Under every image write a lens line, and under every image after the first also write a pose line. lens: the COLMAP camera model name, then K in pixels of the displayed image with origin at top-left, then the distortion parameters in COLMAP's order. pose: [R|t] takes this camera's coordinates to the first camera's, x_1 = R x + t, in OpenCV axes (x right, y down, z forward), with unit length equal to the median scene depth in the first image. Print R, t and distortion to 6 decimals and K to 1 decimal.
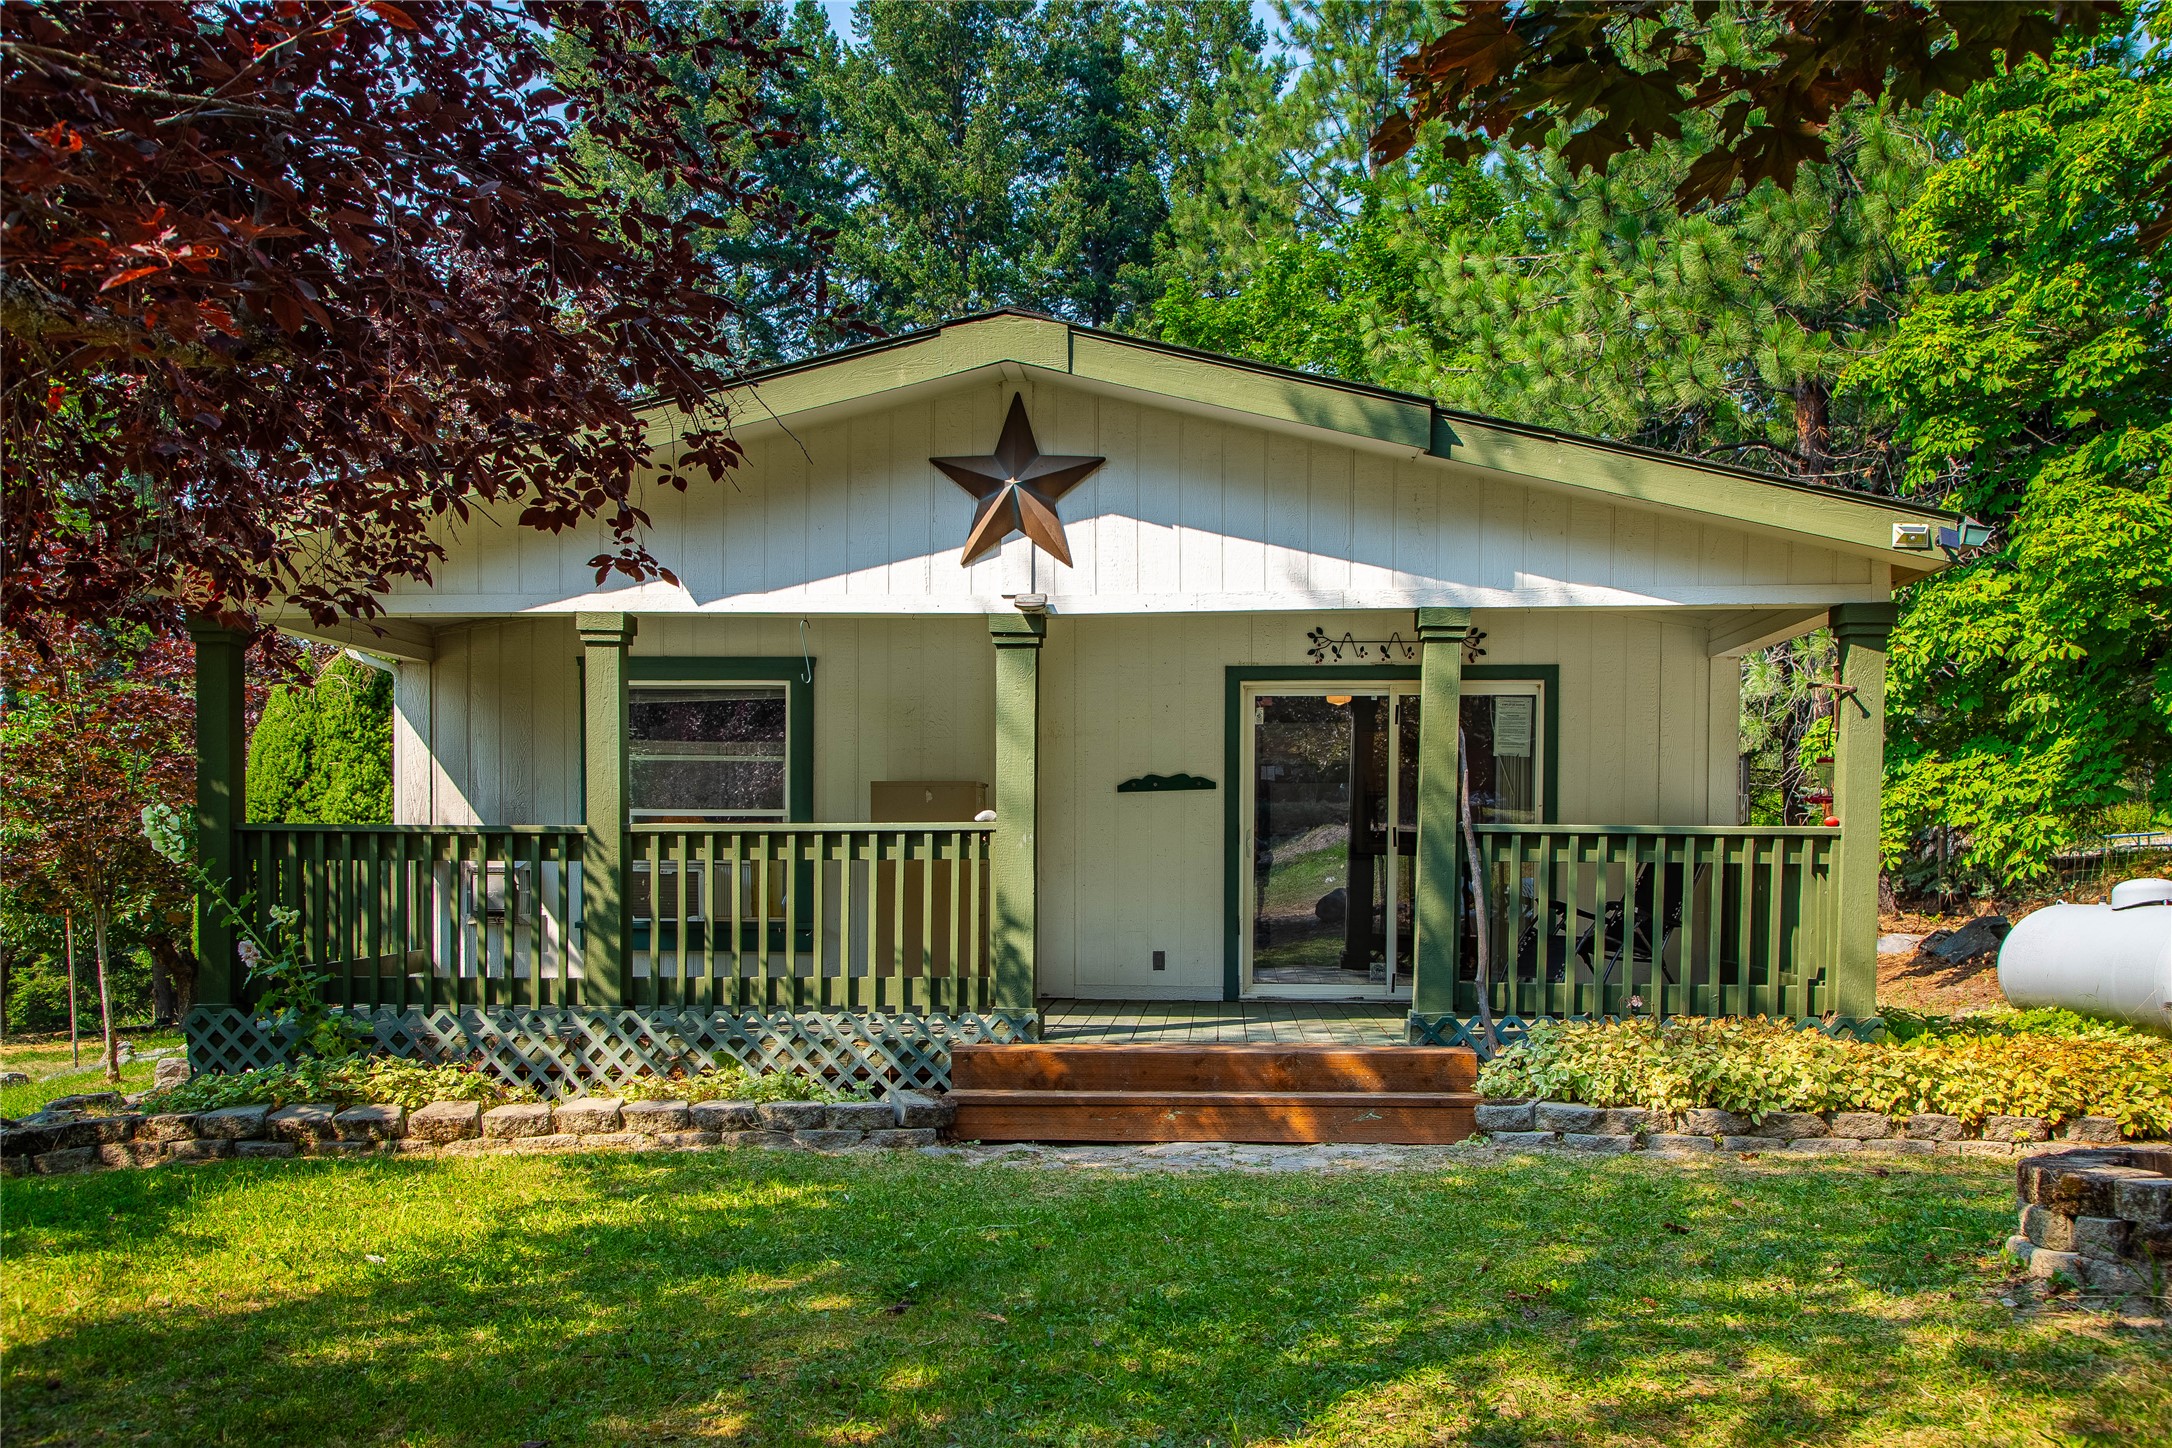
lens RADIAL K [[1851.6, 0, 1093.5], [0, 1851.6, 917.4], [0, 0, 1]] dist [0.041149, -0.000755]
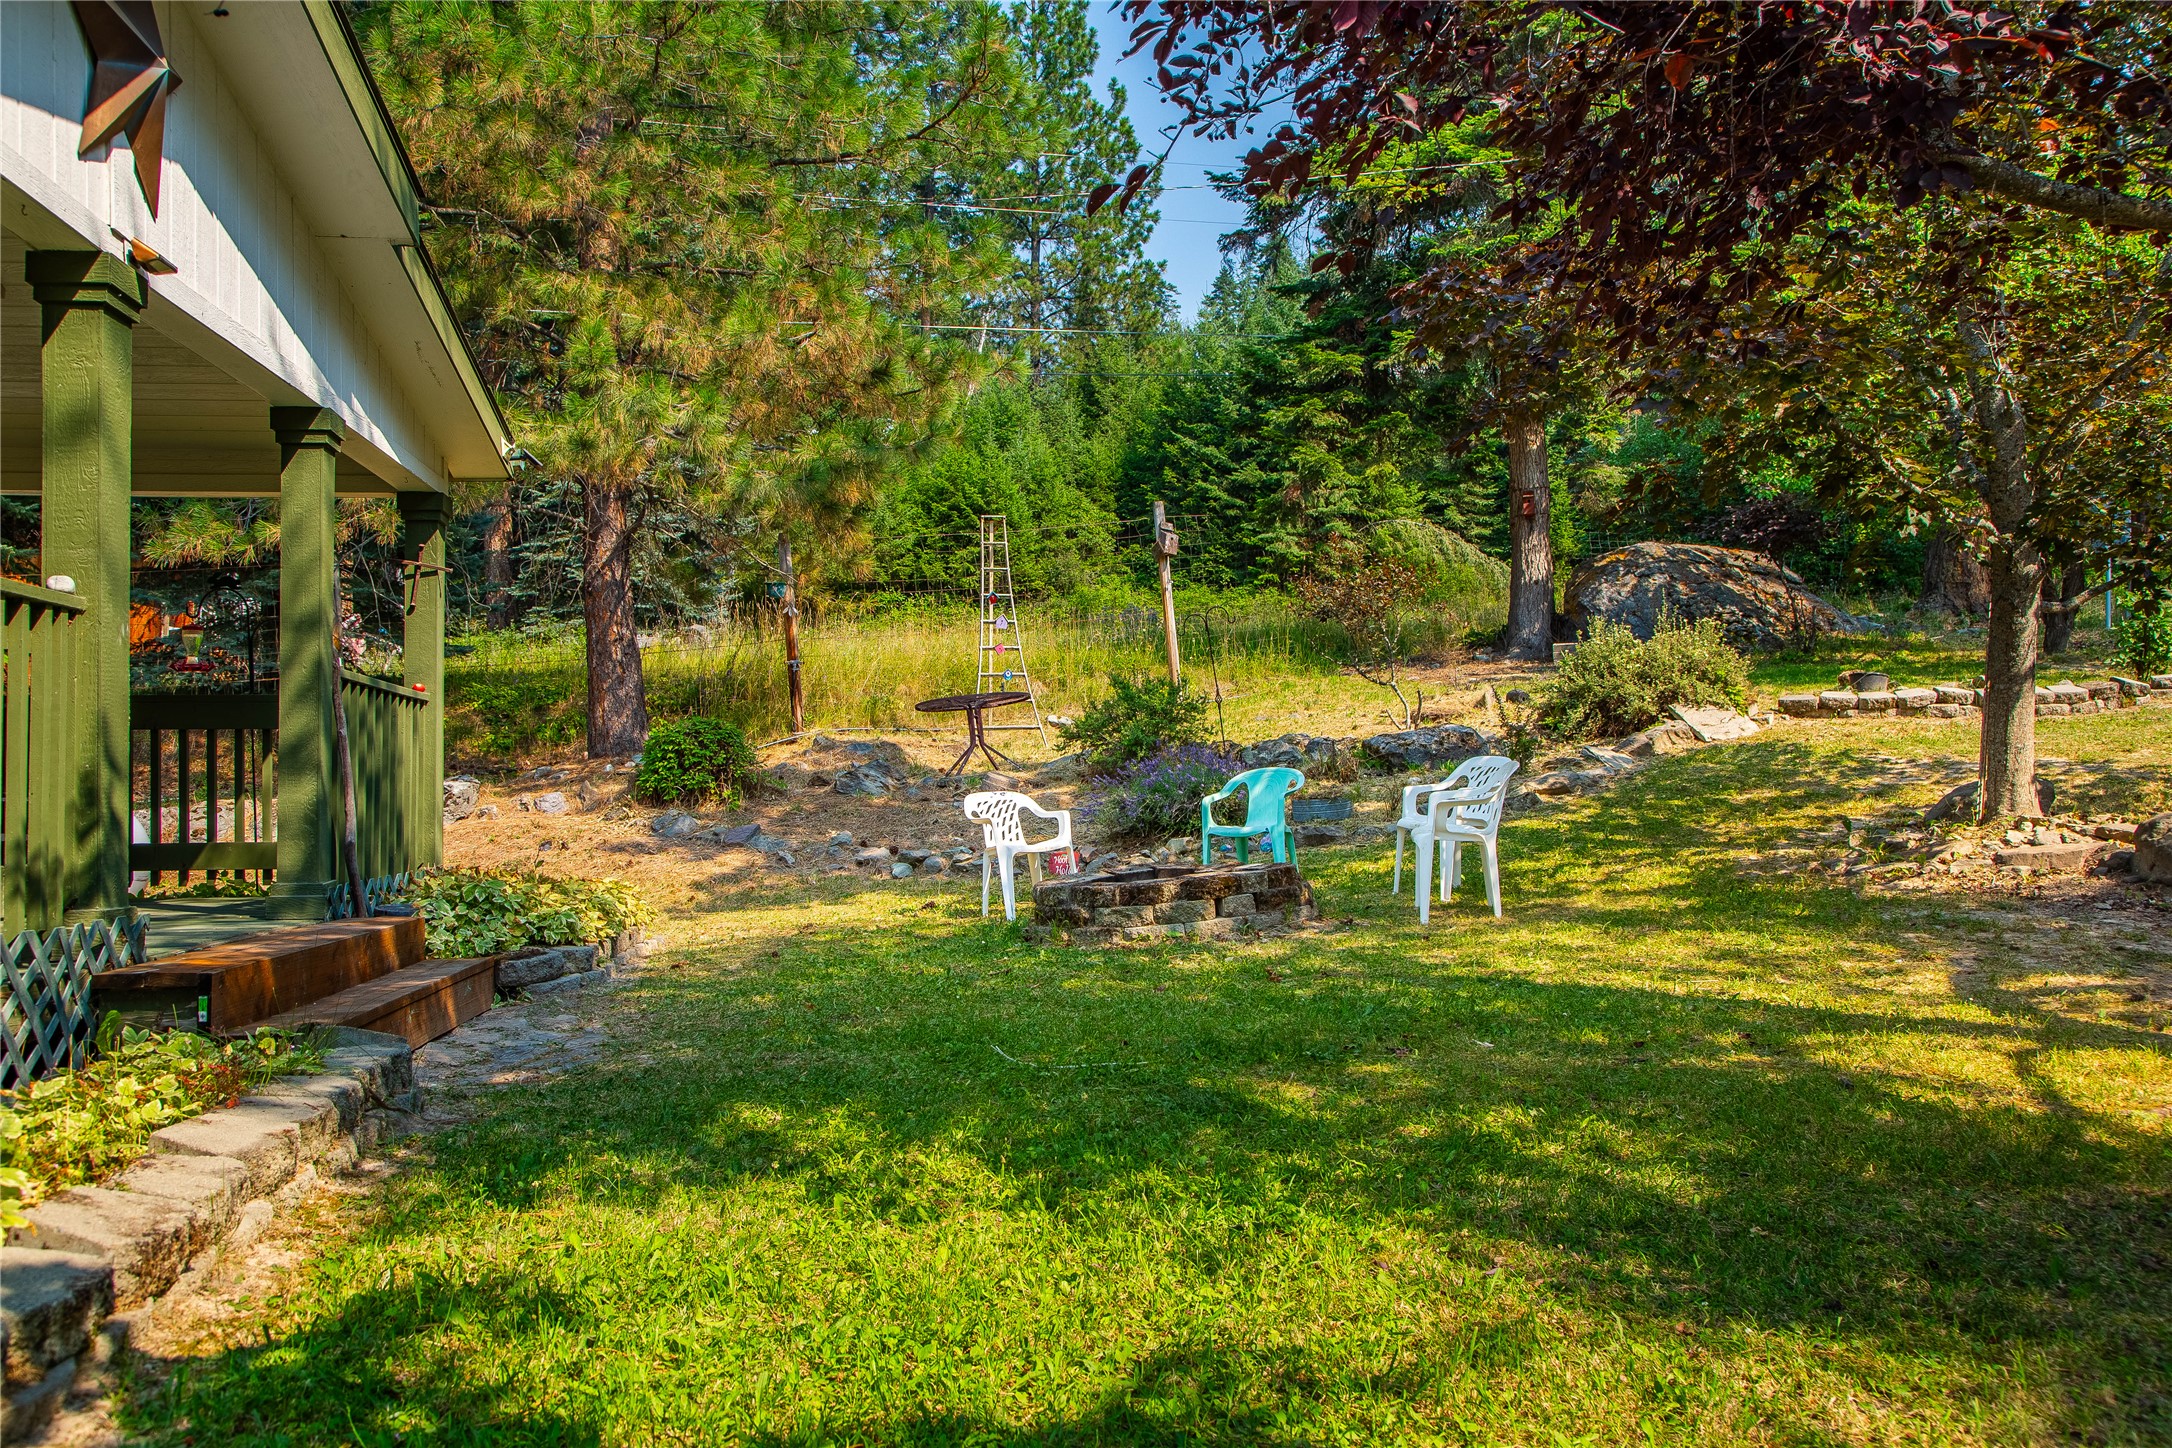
lens RADIAL K [[1786.3, 0, 1086.0], [0, 1786.3, 724.0], [0, 0, 1]] dist [-0.003575, 0.004058]
pose [[-0.182906, 0.046624, 0.982024, -0.677108], [0.048339, 0.998093, -0.038384, 0.026781], [-0.981941, 0.040449, -0.184811, 0.799101]]
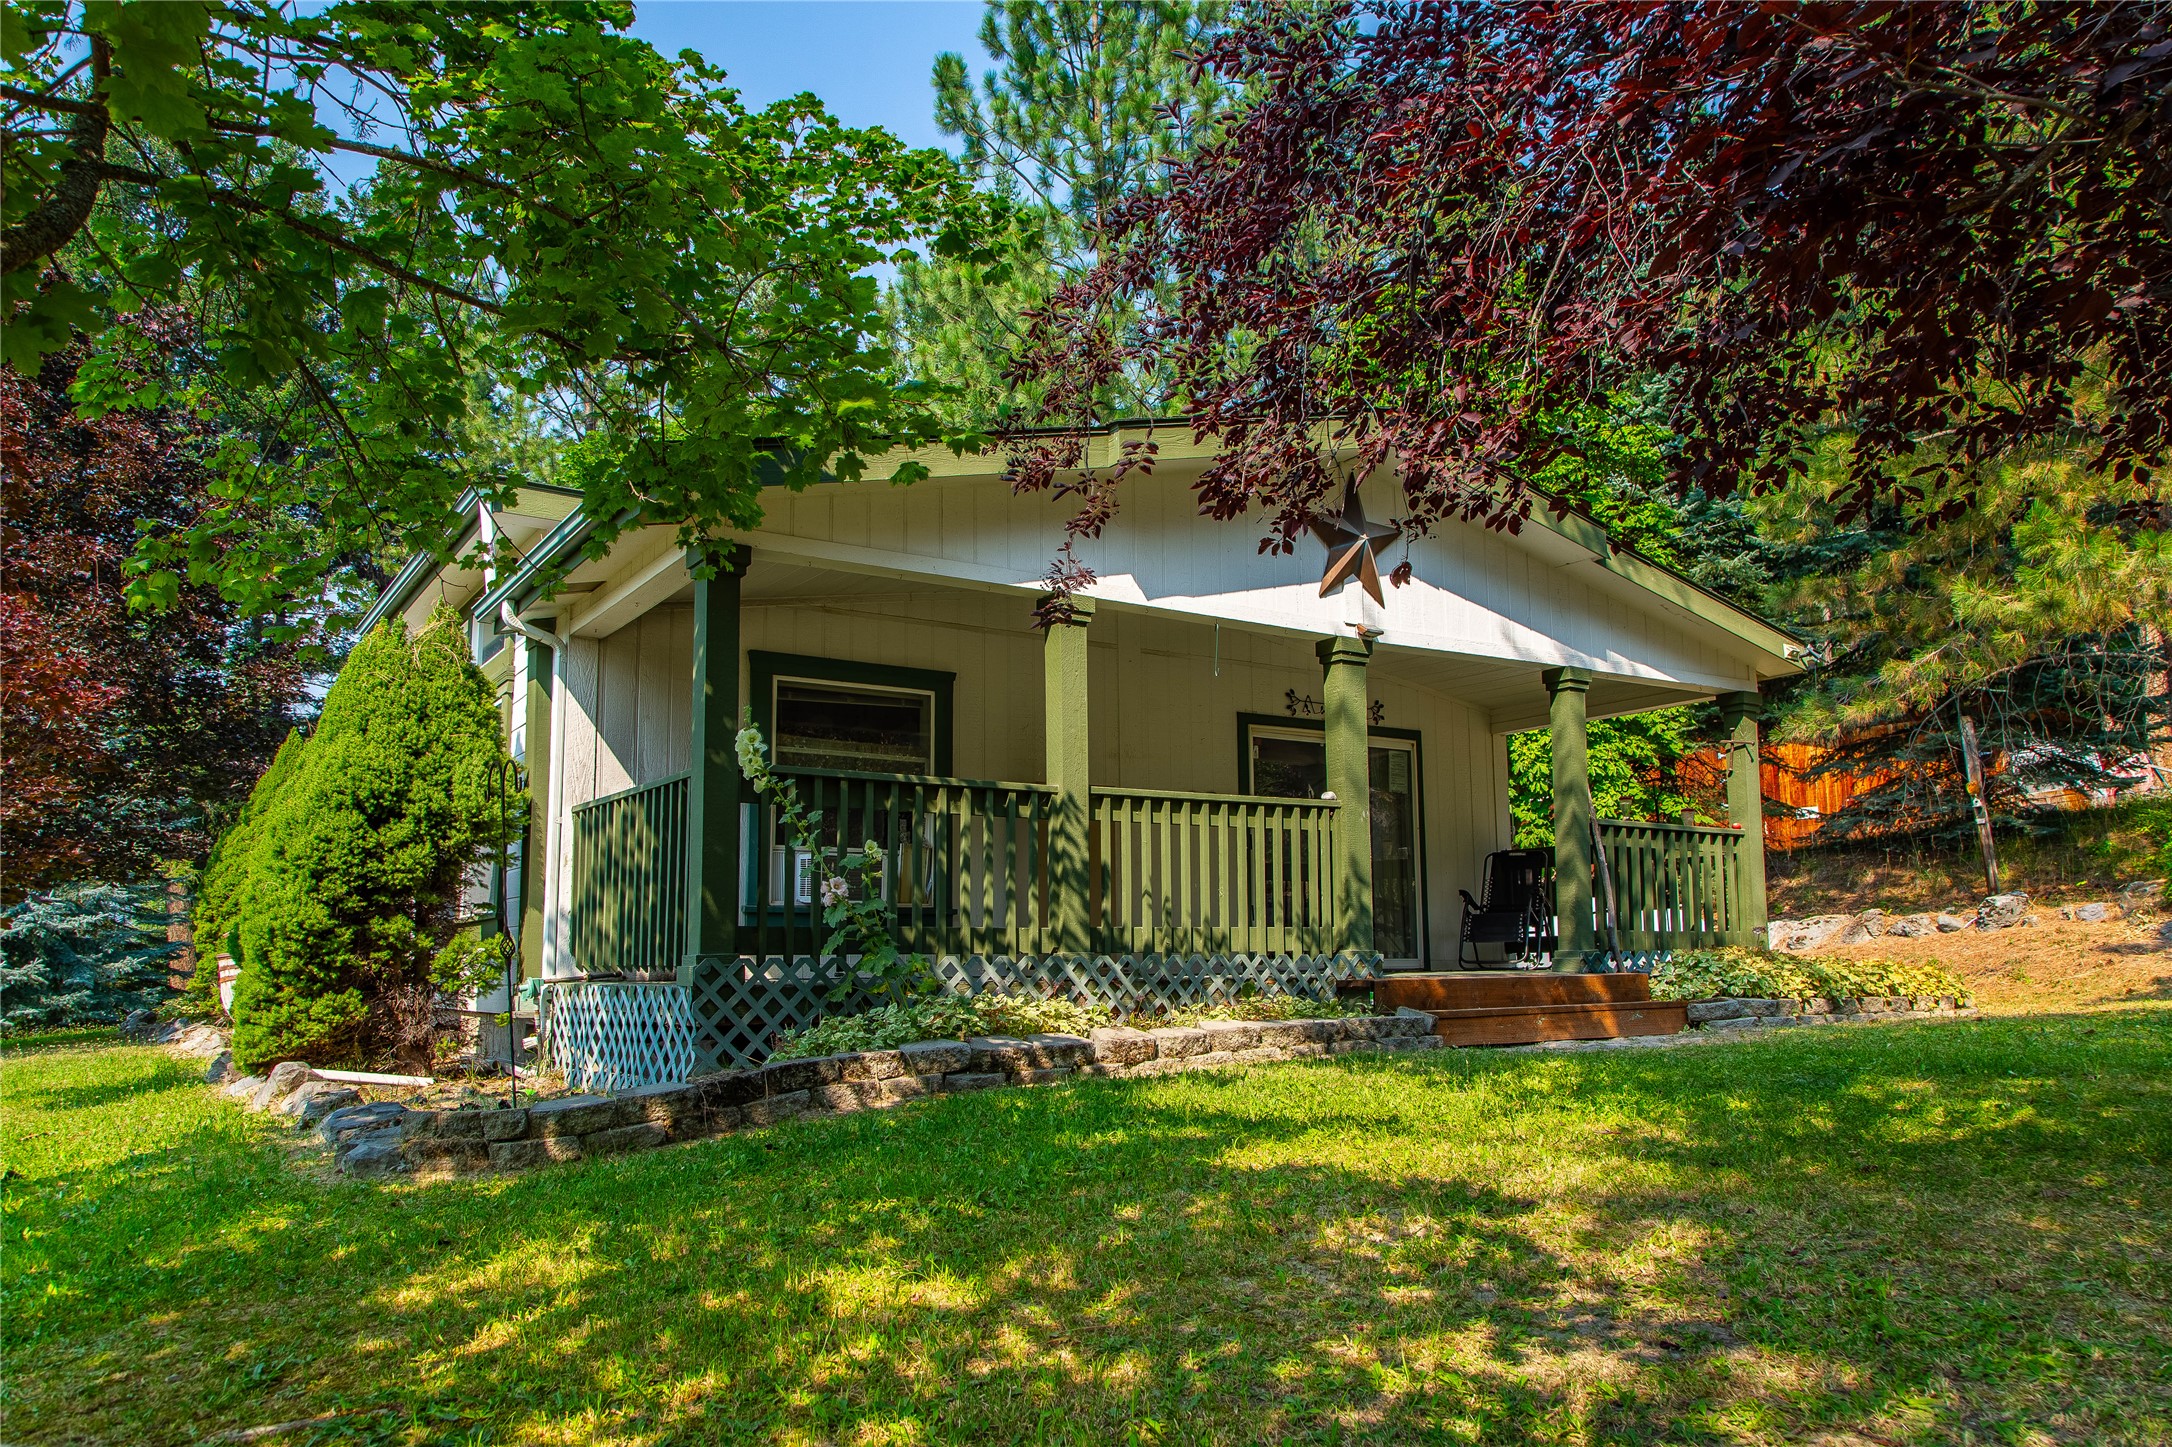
lens RADIAL K [[1500.3, 0, 1072.6], [0, 1500.3, 800.8], [0, 0, 1]] dist [0.020470, 0.002117]
pose [[0.805724, 0.053850, 0.589838, -0.799910], [0.031780, 0.990493, -0.133841, 0.078539], [-0.591438, 0.126584, 0.796353, 0.305547]]
